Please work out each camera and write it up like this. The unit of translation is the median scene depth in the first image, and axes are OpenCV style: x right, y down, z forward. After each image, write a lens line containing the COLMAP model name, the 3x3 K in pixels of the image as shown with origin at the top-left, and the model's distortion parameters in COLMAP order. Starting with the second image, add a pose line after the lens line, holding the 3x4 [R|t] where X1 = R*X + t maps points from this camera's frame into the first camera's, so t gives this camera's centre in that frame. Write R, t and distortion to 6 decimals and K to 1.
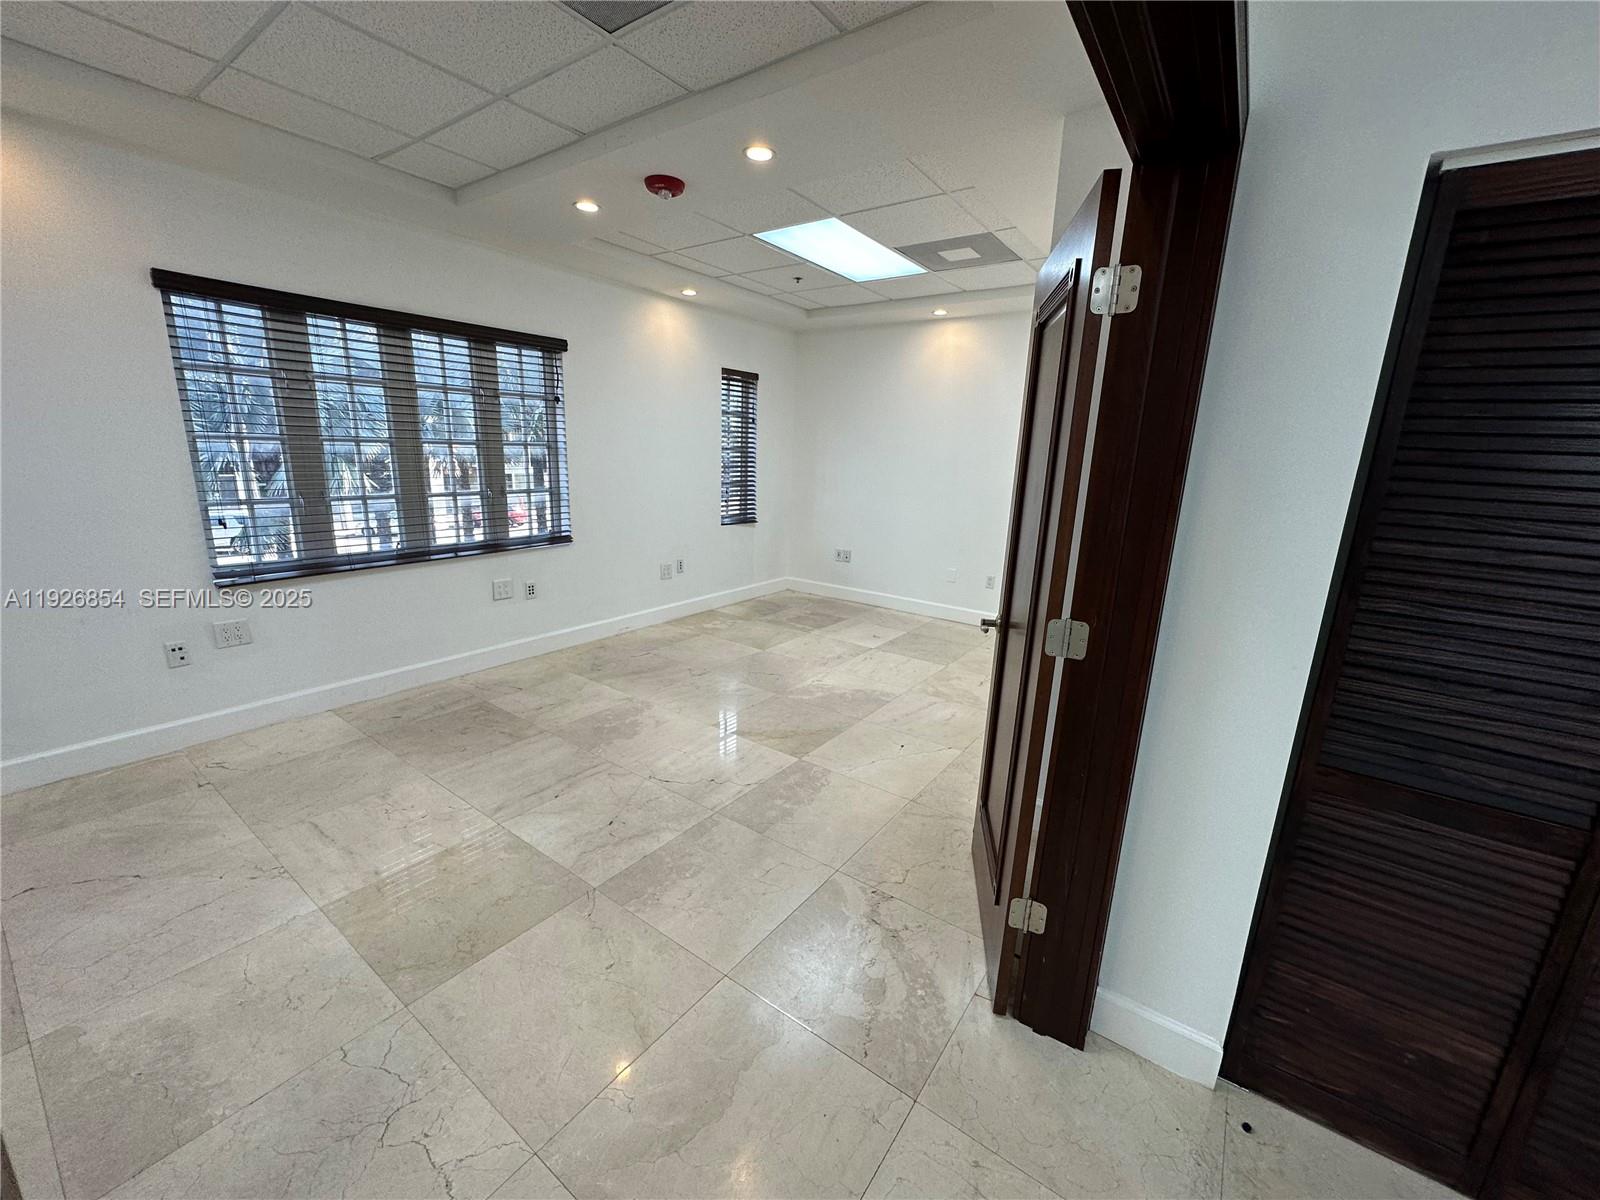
lens RADIAL K [[635.6, 0, 800.0], [0, 635.6, 600.0], [0, 0, 1]] dist [-0.001349, -0.000077]
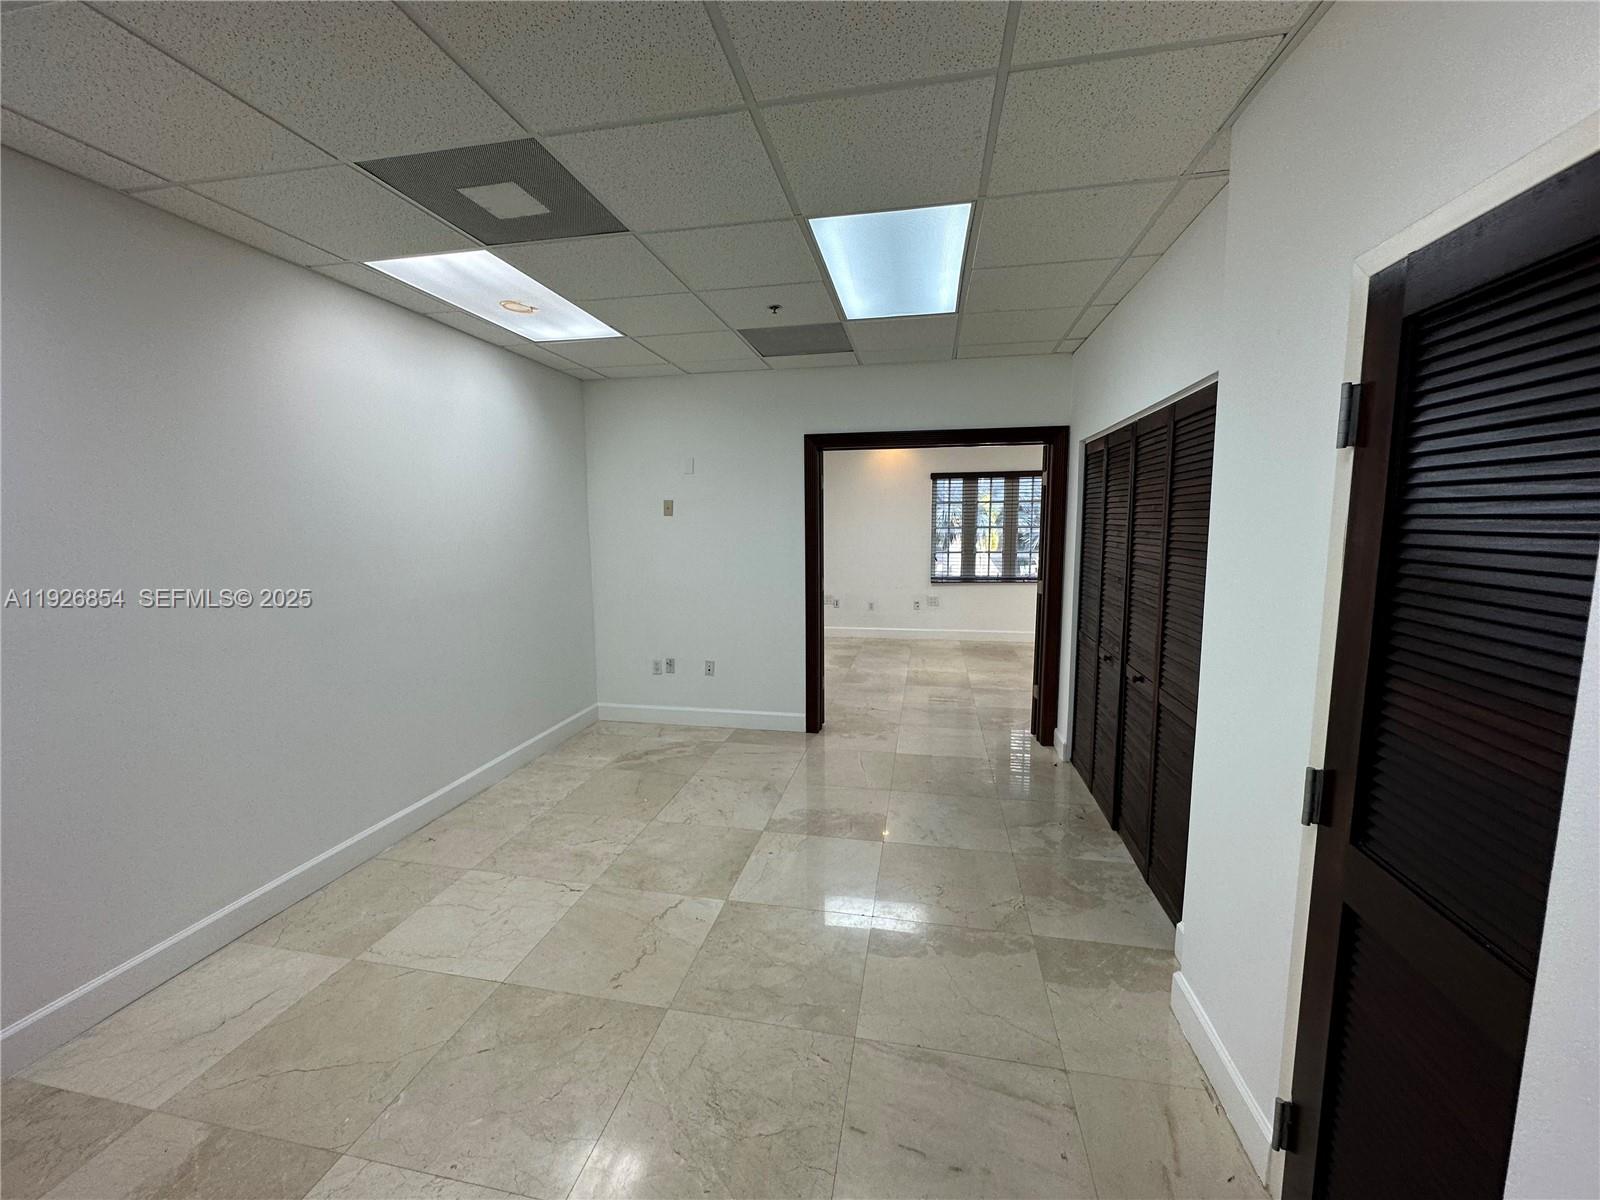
lens RADIAL K [[635.6, 0, 800.0], [0, 635.6, 600.0], [0, 0, 1]] dist [-0.001349, -0.000077]
pose [[0.409221, 0.074474, -0.909391, 1.238172], [-0.185837, 0.982575, -0.003158, 0.156124], [0.893310, 0.170291, 0.415931, -0.578904]]
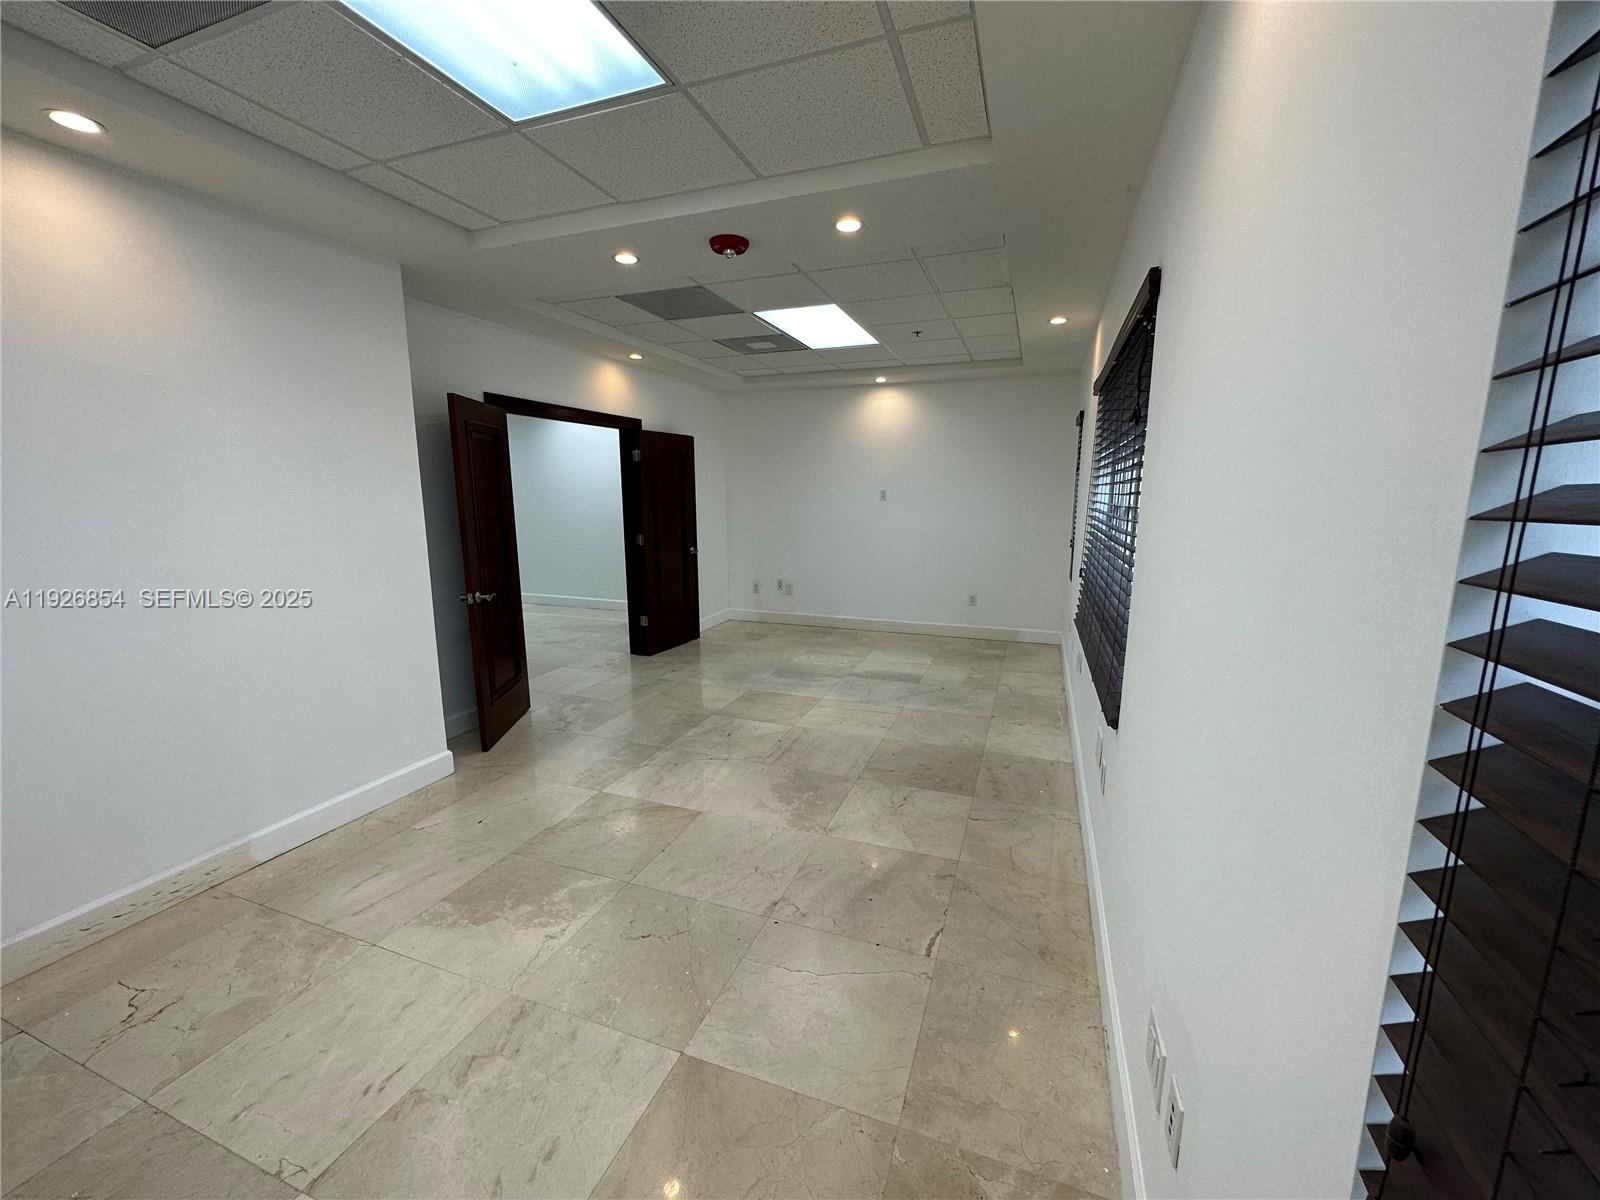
lens RADIAL K [[635.6, 0, 800.0], [0, 635.6, 600.0], [0, 0, 1]] dist [-0.001349, -0.000077]
pose [[-0.964698, 0.013141, -0.263032, -0.044568], [-0.090988, 0.920622, 0.379705, -0.456347], [0.247143, 0.390233, -0.886926, 1.841530]]
